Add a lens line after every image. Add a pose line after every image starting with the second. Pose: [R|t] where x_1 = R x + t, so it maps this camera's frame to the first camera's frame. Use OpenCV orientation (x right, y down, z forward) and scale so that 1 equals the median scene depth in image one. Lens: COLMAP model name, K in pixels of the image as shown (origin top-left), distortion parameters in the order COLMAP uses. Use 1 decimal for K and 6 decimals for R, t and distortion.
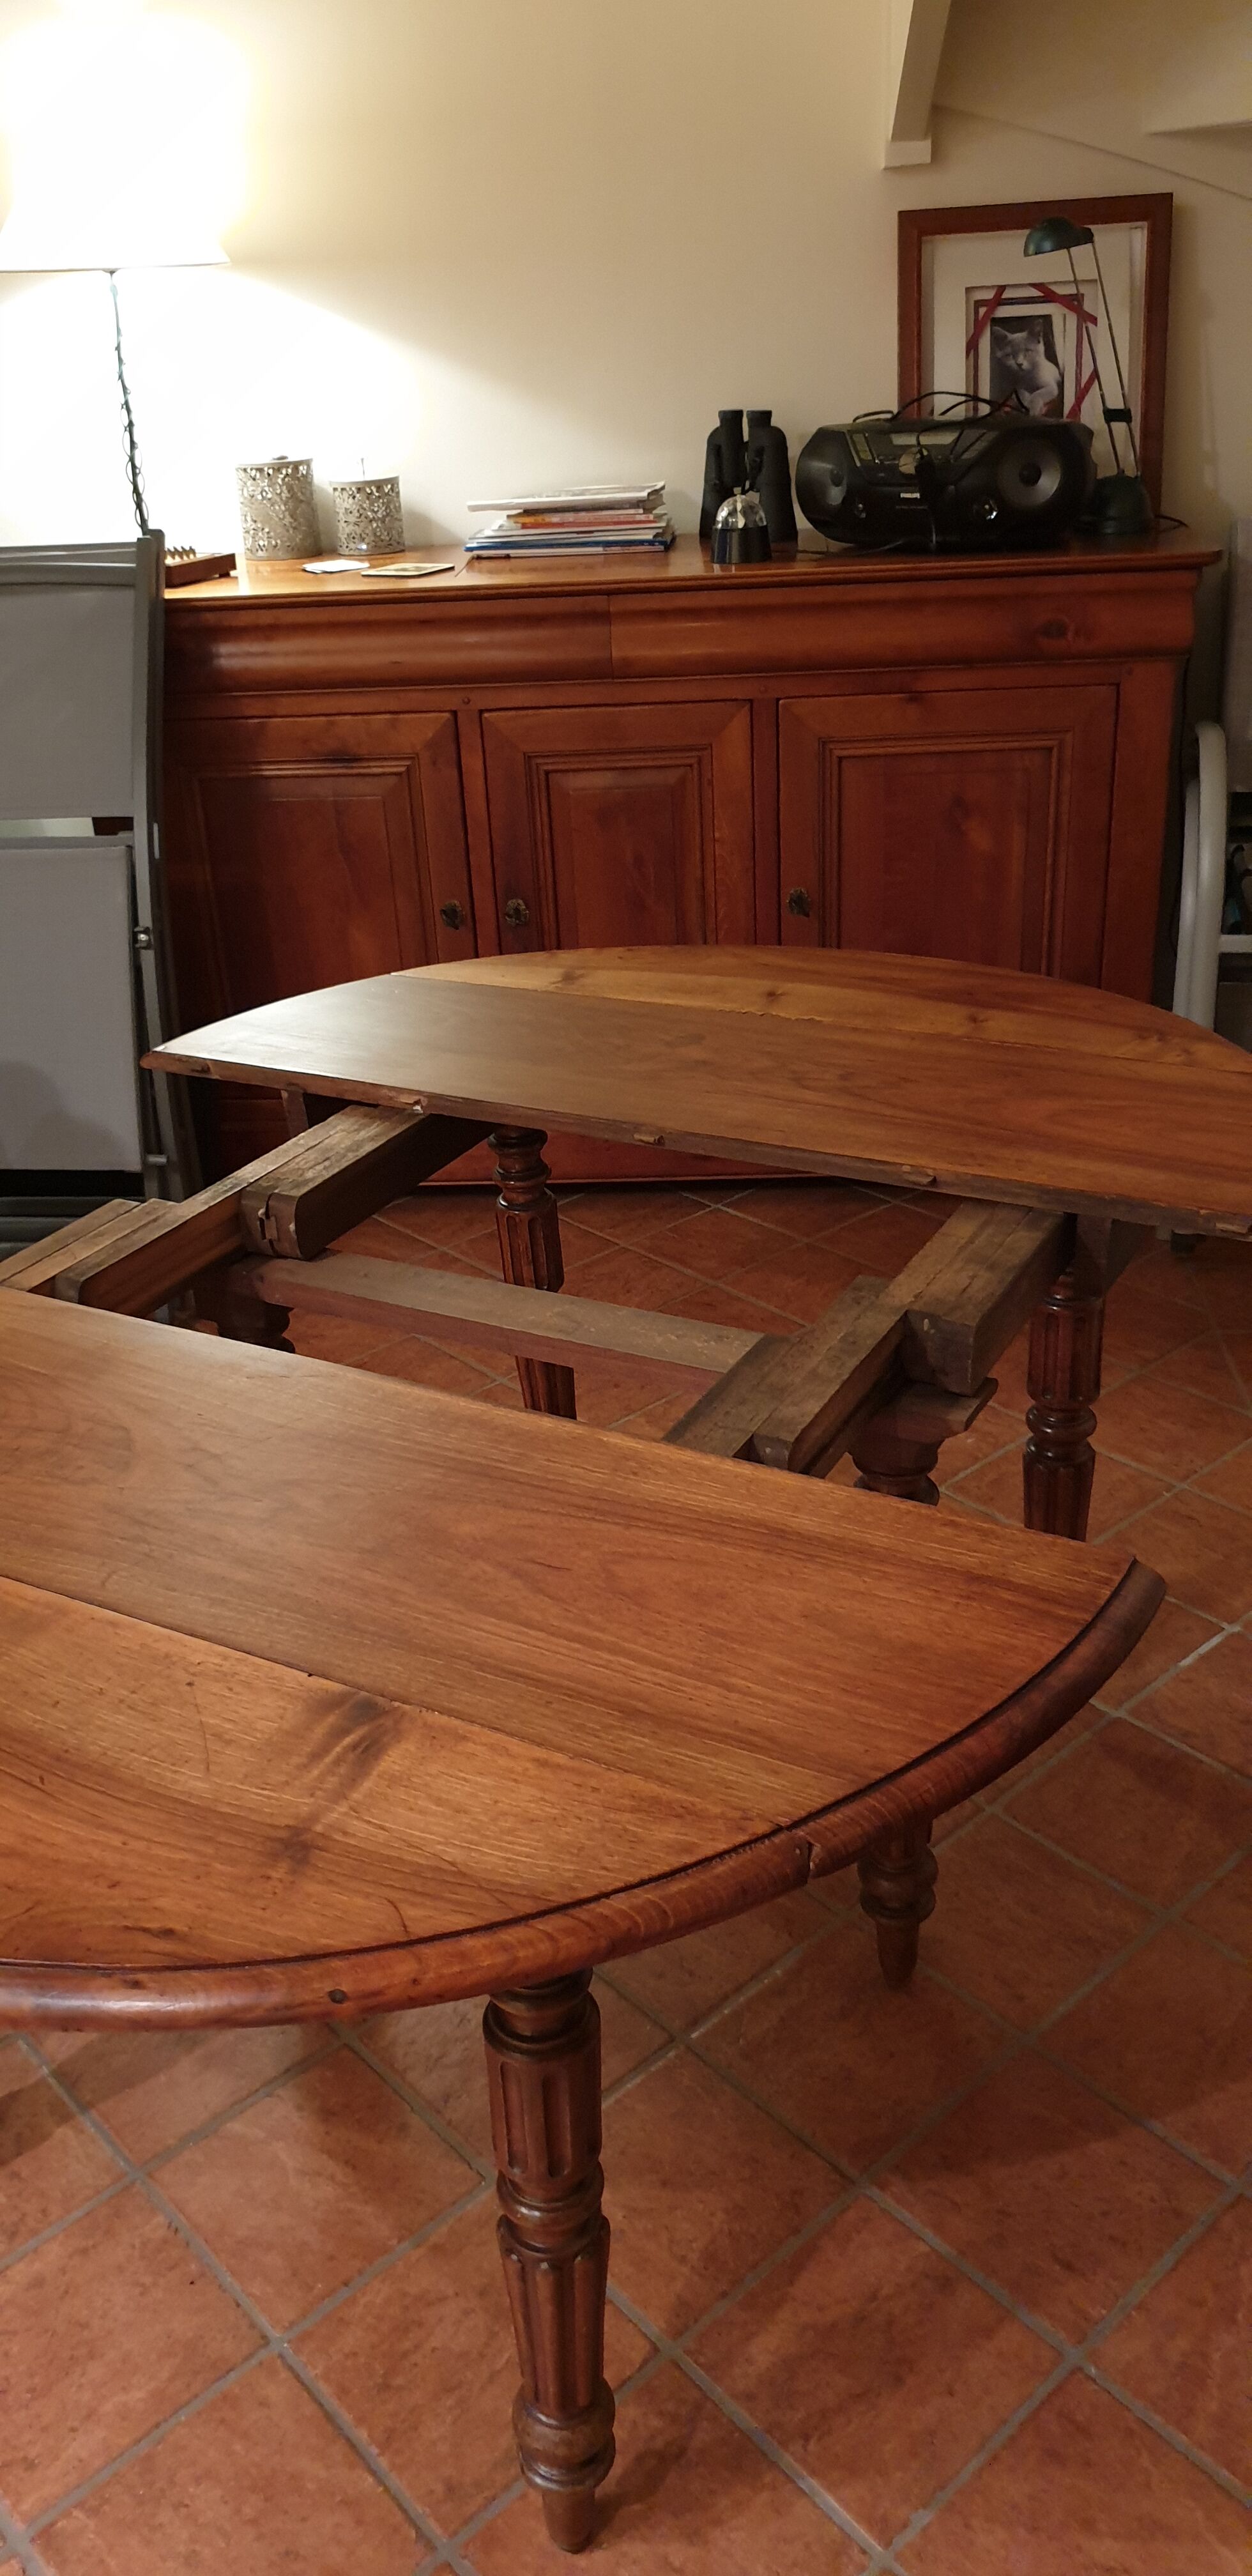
lens RADIAL K [[2044.7, 0, 616.2], [0, 2044.7, 1274.4], [0, 0, 1]] dist [-0.011489, 0.030825]
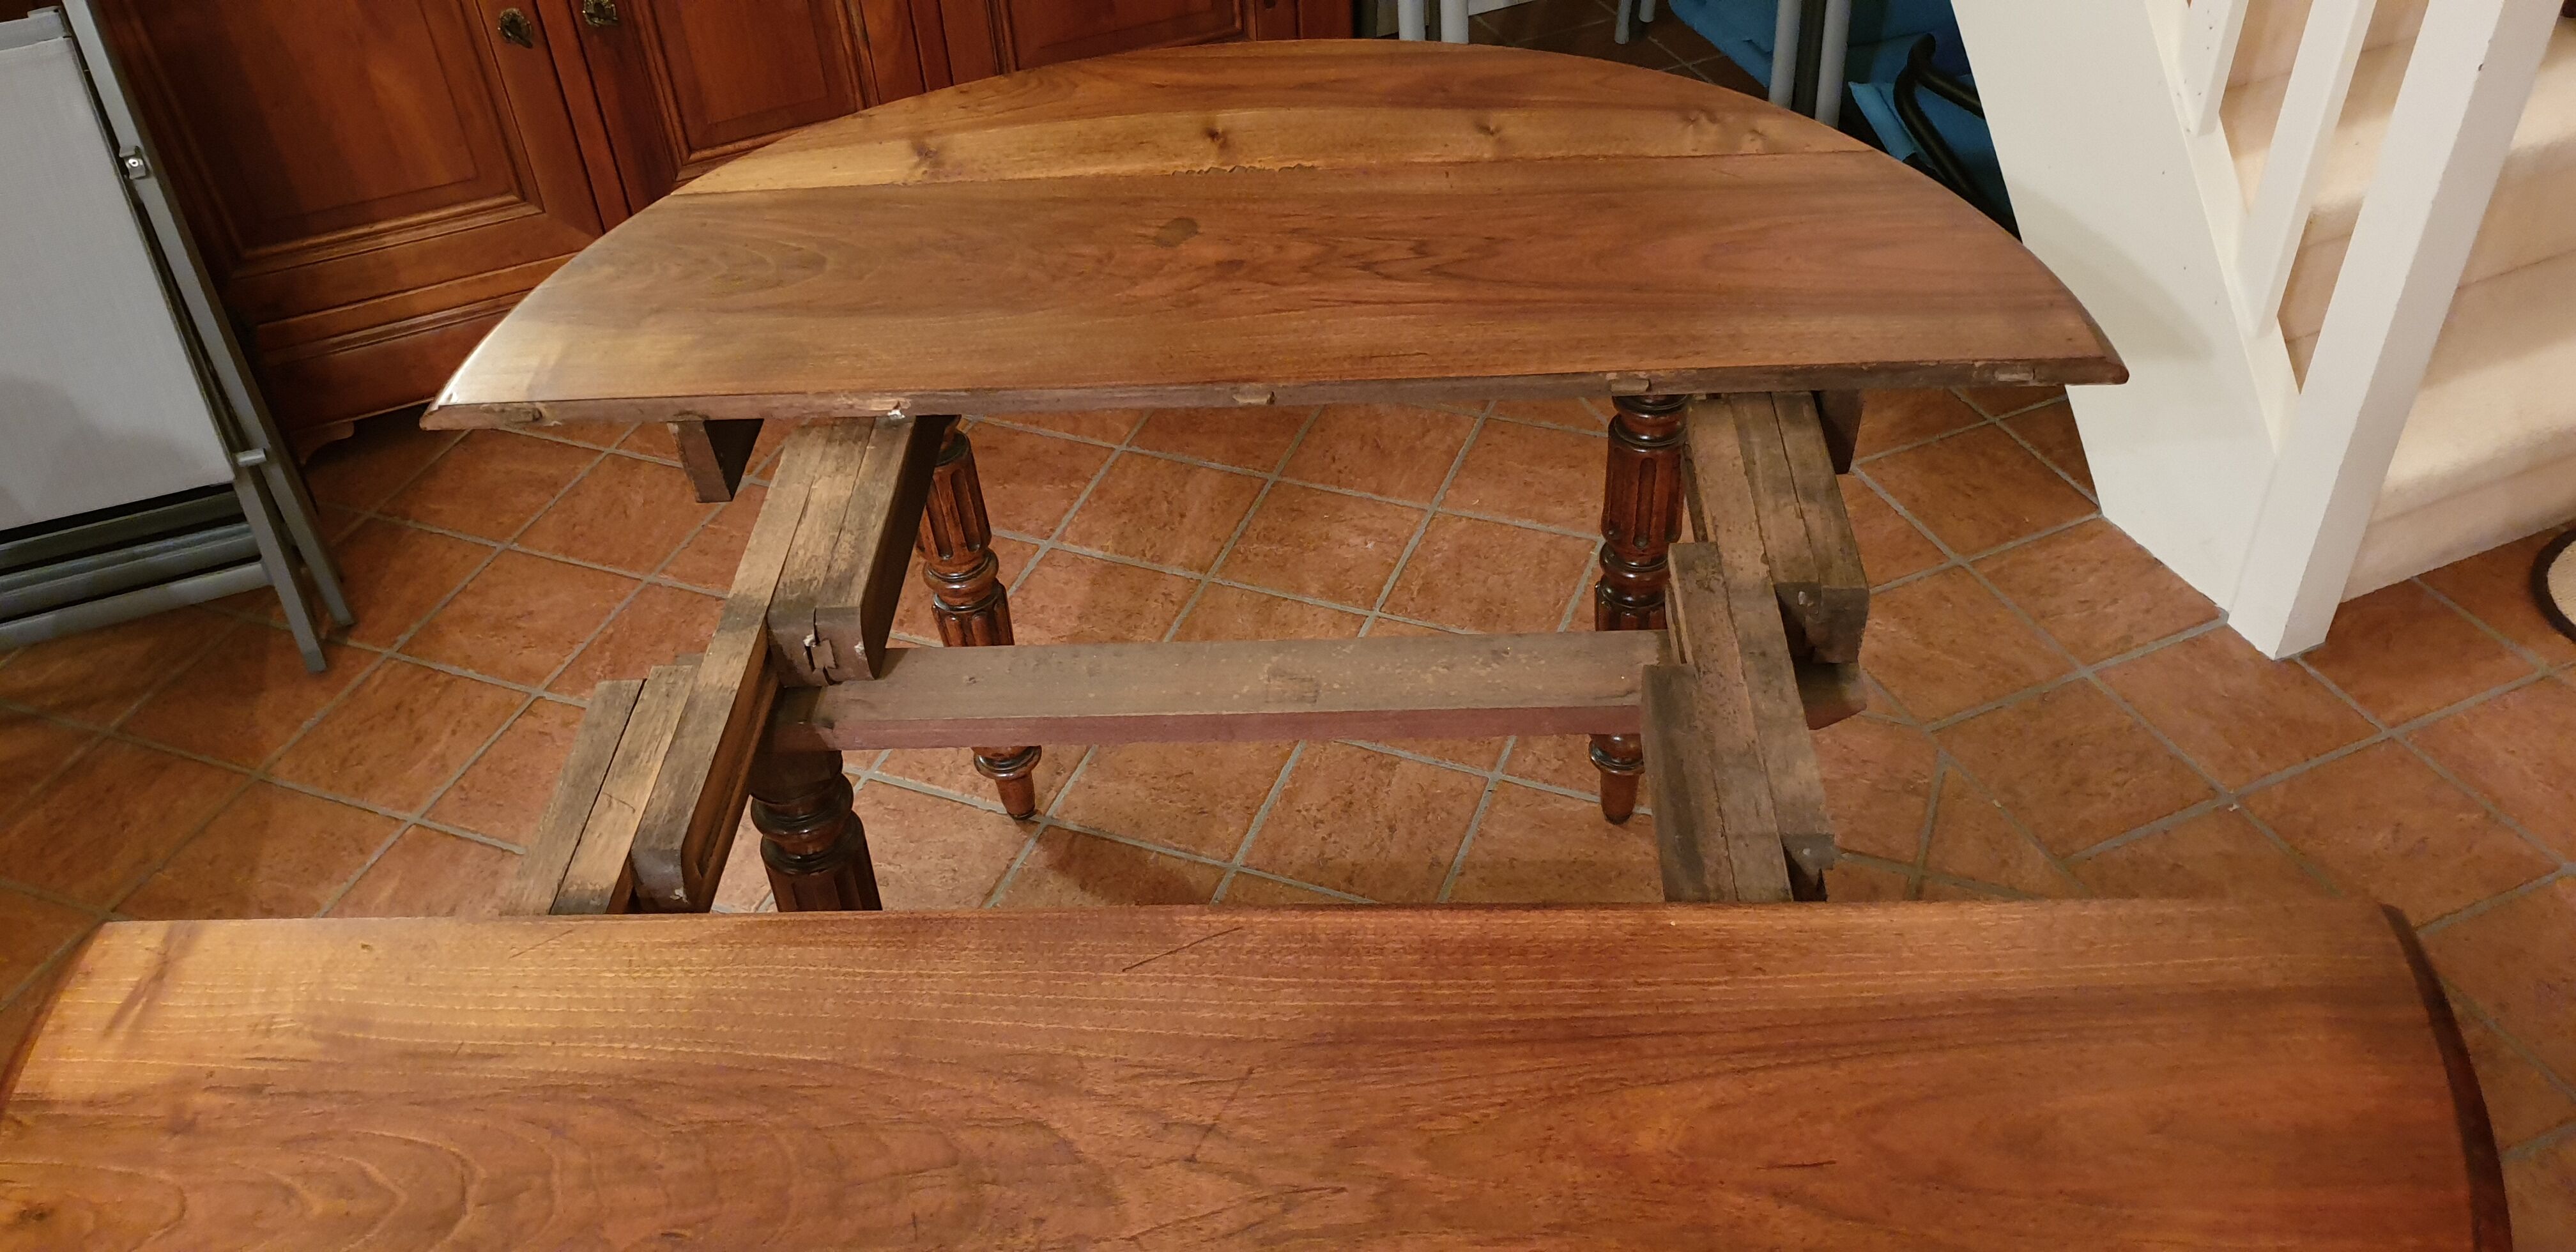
lens RADIAL K [[2044.7, 0, 1284.7], [0, 2044.7, 623.5], [0, 0, 1]] dist [-0.011489, 0.030825]
pose [[0.888101, -0.290089, 0.356545, -0.168651], [0.202263, 0.943193, 0.263585, -0.114974], [-0.412754, -0.161974, 0.896325, 0.175967]]
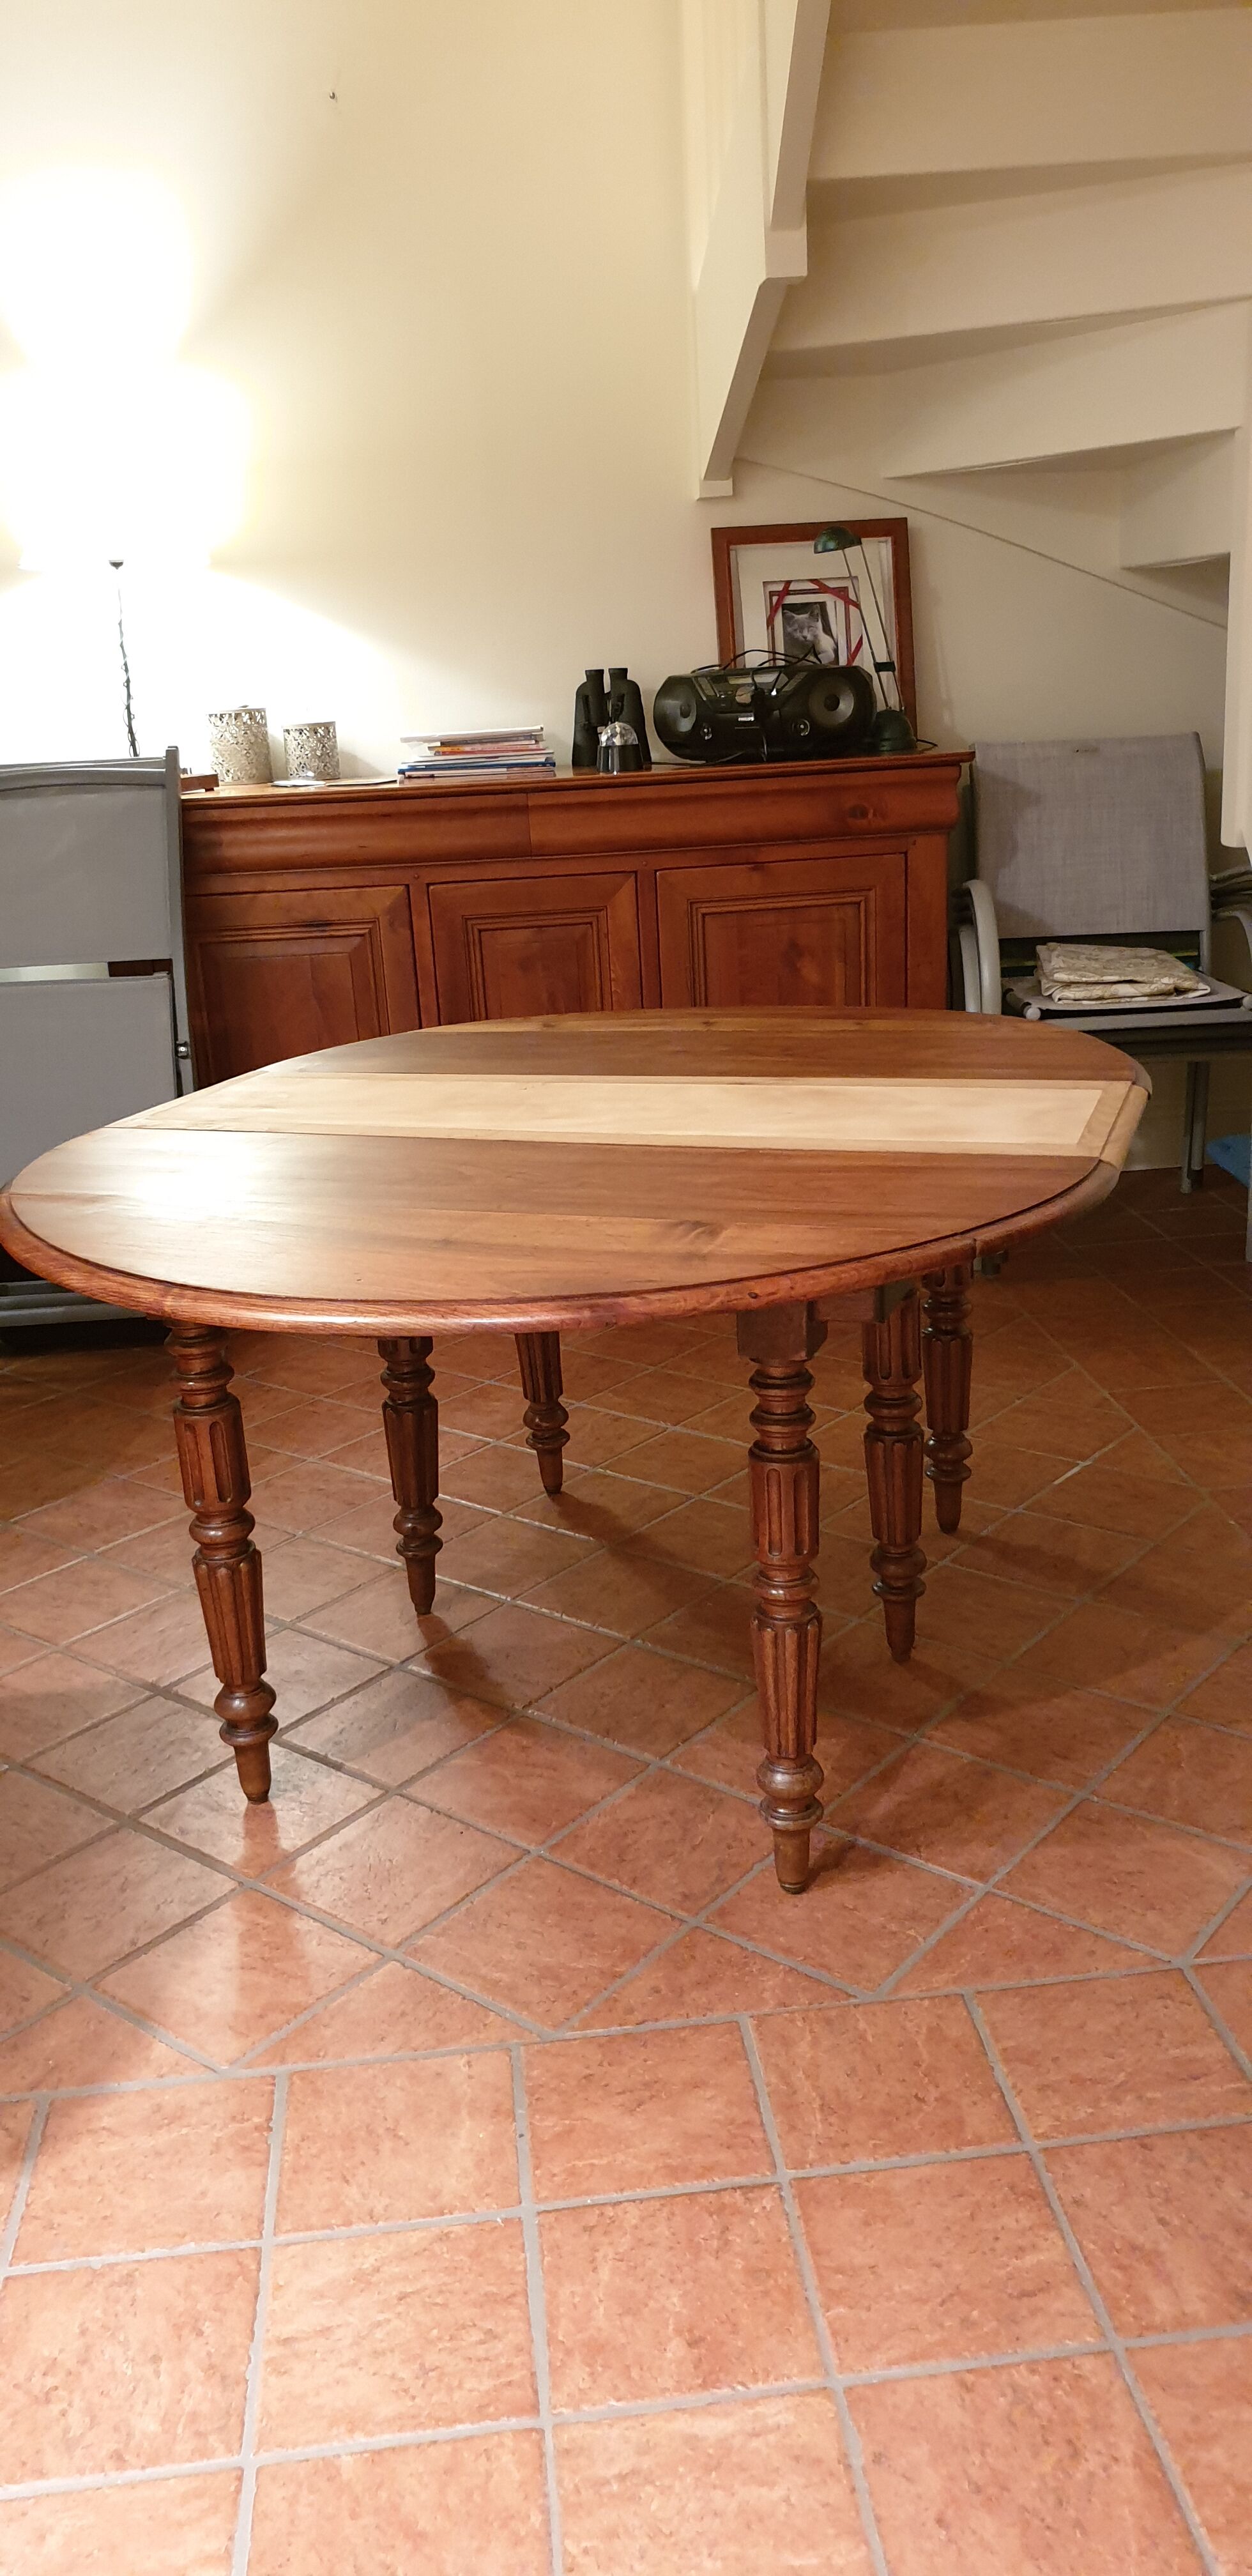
lens RADIAL K [[2044.7, 0, 617.3], [0, 2044.7, 1294.6], [0, 0, 1]] dist [-0.011489, 0.030825]
pose [[0.986661, -0.049791, 0.154989, -0.161837], [0.073846, 0.985378, -0.153546, 0.186967], [-0.145078, 0.162943, 0.975911, -0.233132]]
